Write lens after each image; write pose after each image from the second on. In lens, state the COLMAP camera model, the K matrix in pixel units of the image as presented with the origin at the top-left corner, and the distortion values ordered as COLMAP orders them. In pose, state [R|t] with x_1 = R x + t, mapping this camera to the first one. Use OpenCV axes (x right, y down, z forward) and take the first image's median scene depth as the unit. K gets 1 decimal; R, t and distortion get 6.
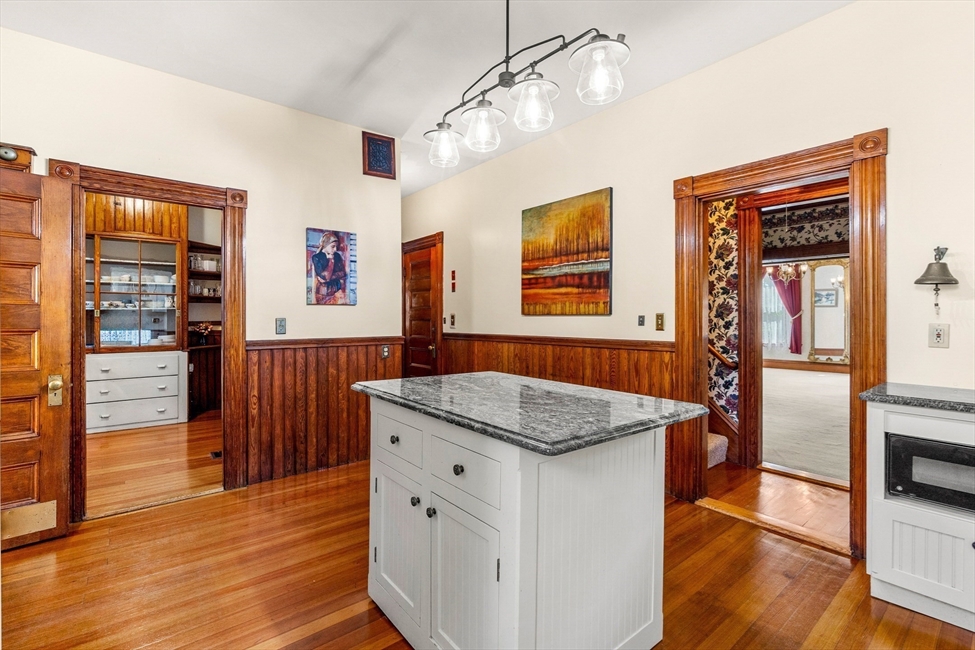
lens RADIAL K [[442.8, 0, 486.0], [0, 442.8, 321.6], [0, 0, 1]] dist [-0.009527, 0.002755]
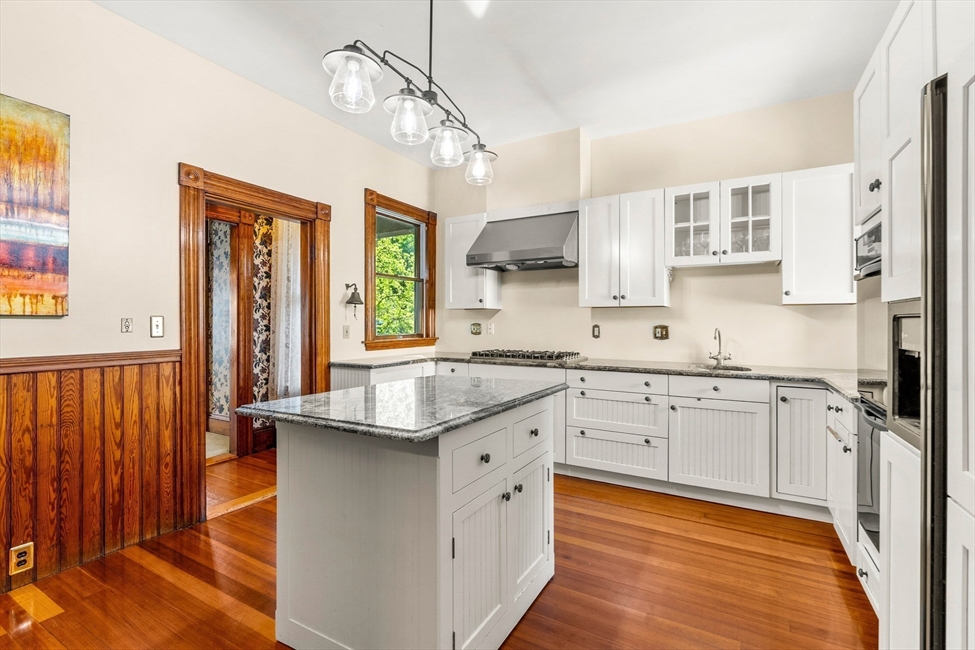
lens RADIAL K [[442.8, 0, 491.3], [0, 442.8, 321.7], [0, 0, 1]] dist [-0.009527, 0.002755]
pose [[-0.377249, 0.001787, 0.926110, -2.150898], [0.009498, 0.999953, 0.001939, -0.017053], [-0.926063, 0.009527, -0.377248, 2.742254]]
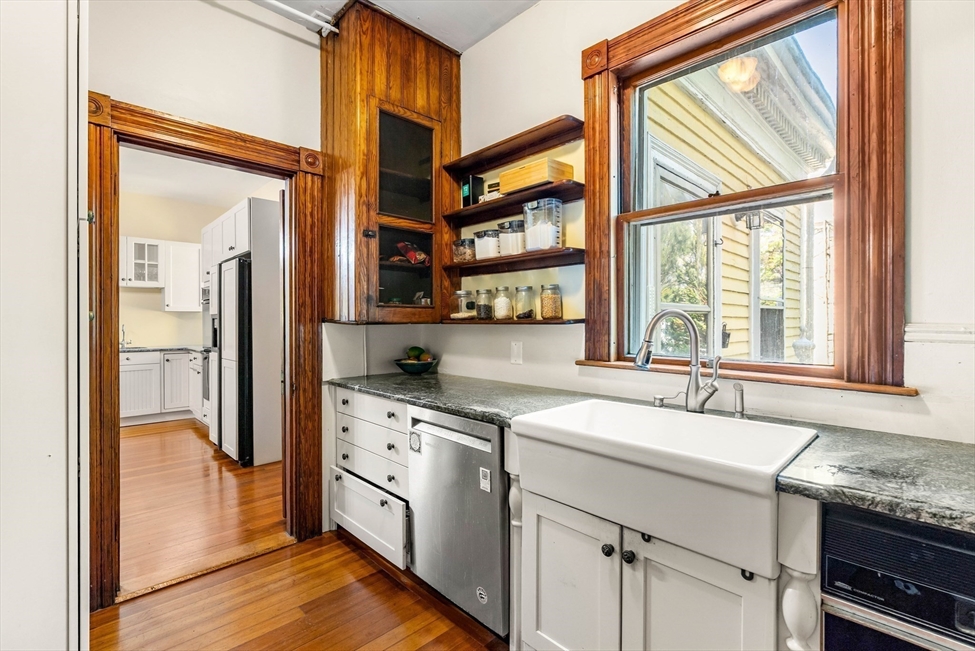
lens RADIAL K [[442.8, 0, 492.2], [0, 442.8, 325.0], [0, 0, 1]] dist [-0.009527, 0.002755]
pose [[-0.995822, 0.000945, -0.091310, -2.954154], [-0.000370, 0.999897, 0.014375, -0.018331], [0.091314, 0.014349, -0.995719, 4.251111]]
